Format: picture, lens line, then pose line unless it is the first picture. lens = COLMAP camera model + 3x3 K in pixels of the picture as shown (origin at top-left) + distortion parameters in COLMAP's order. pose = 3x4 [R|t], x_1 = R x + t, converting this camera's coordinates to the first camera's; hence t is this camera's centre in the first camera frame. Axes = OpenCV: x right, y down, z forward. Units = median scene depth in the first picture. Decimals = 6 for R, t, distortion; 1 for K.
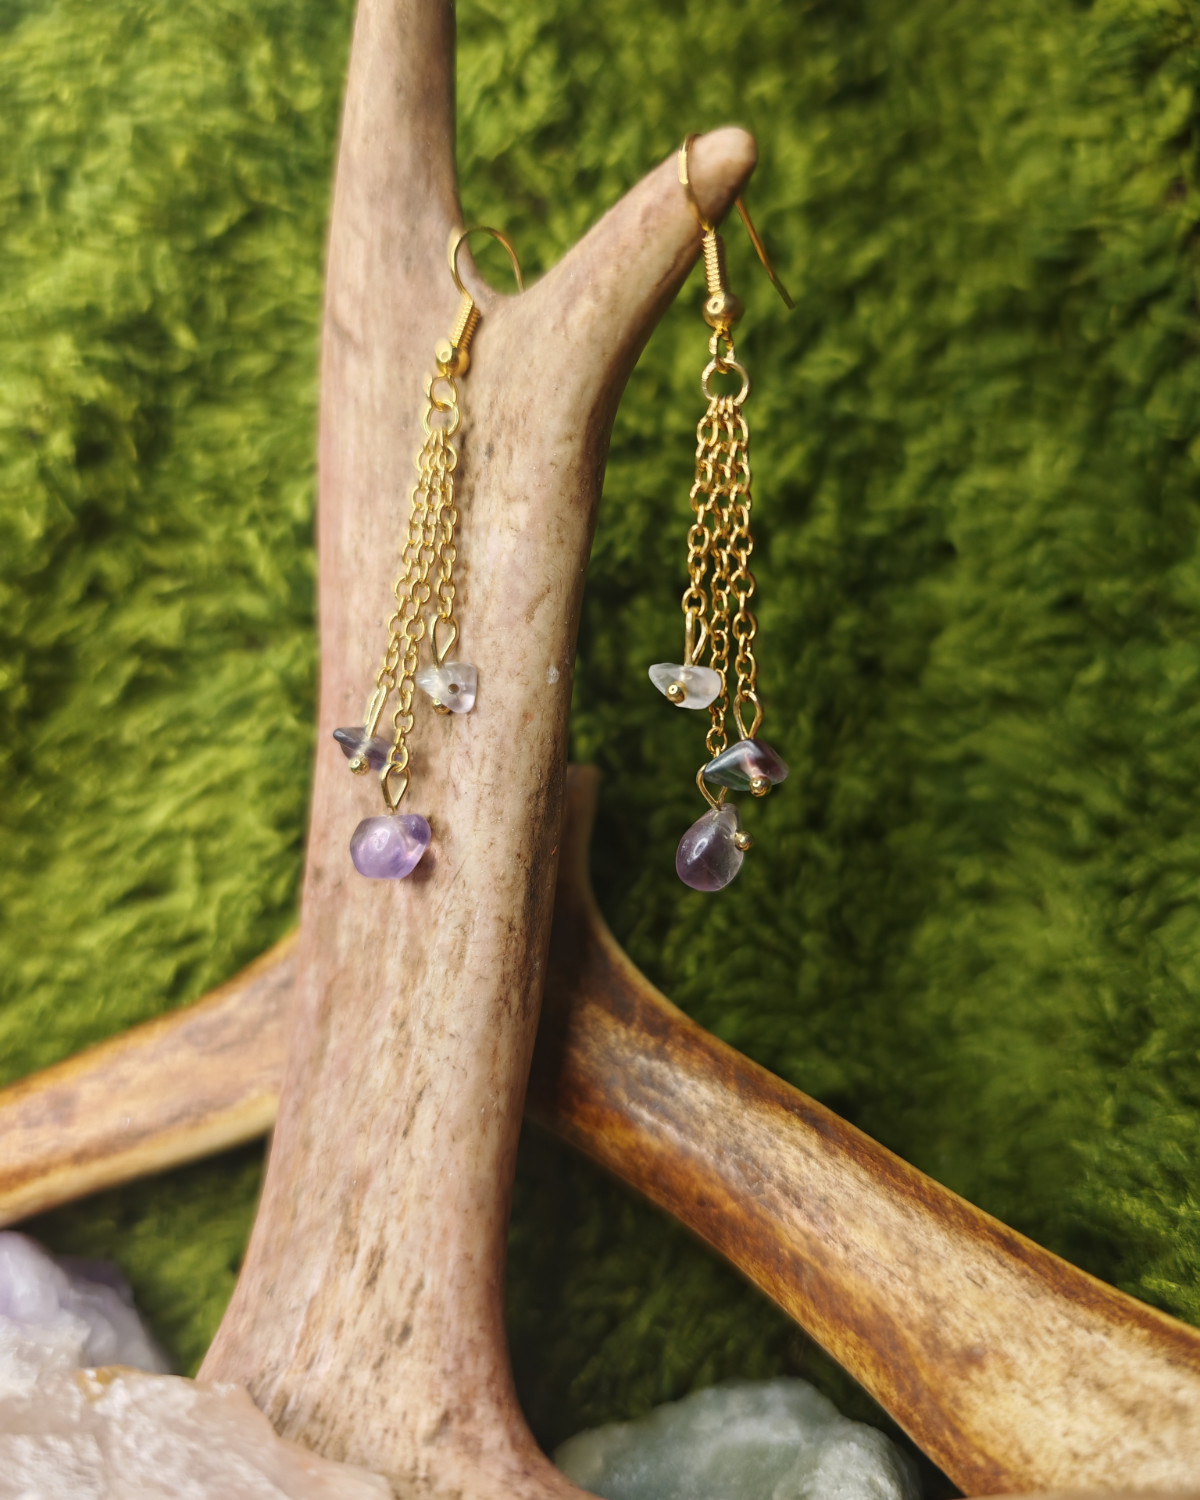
lens RADIAL K [[1229.5, 0, 616.5], [0, 1229.5, 781.7], [0, 0, 1]] dist [-0.012593, -0.093245]
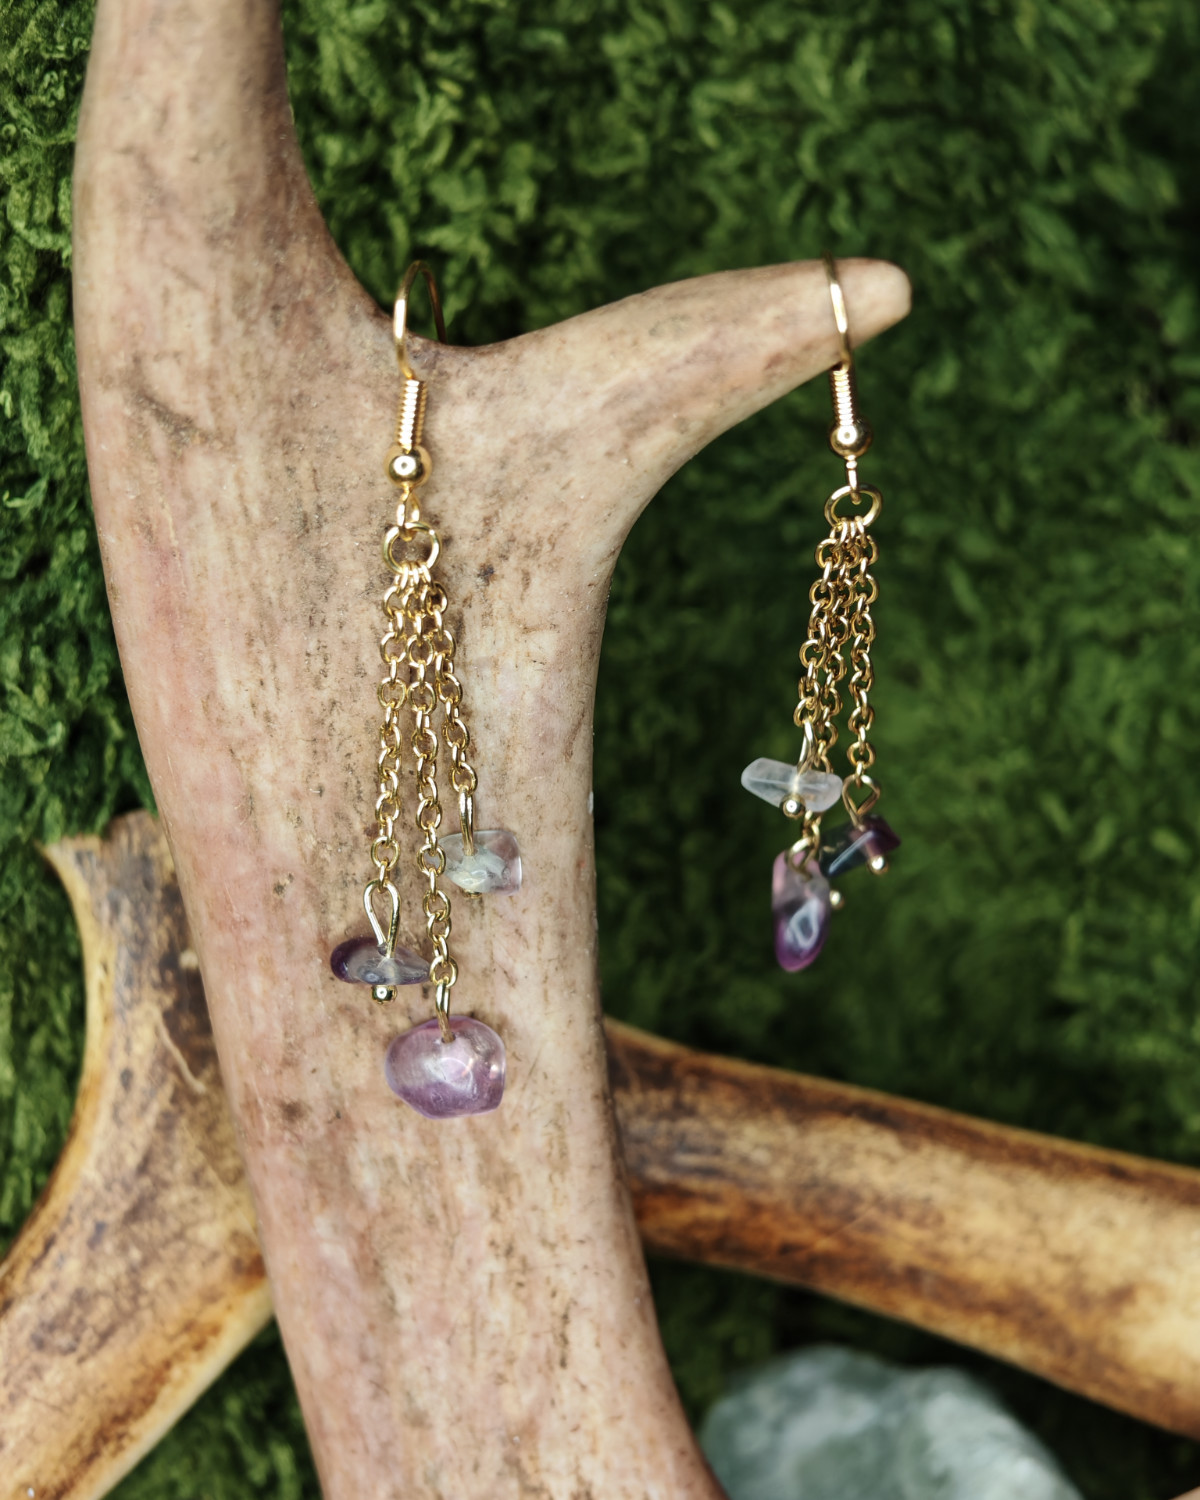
lens RADIAL K [[3115.4, 0, 595.5], [0, 3115.4, 768.3], [0, 0, 1]] dist [0.052338, 0.334750]
pose [[0.808470, -0.369794, 0.457852, -0.929861], [0.137733, 0.875227, 0.463689, -1.003802], [-0.572194, -0.311817, 0.758528, -0.483442]]
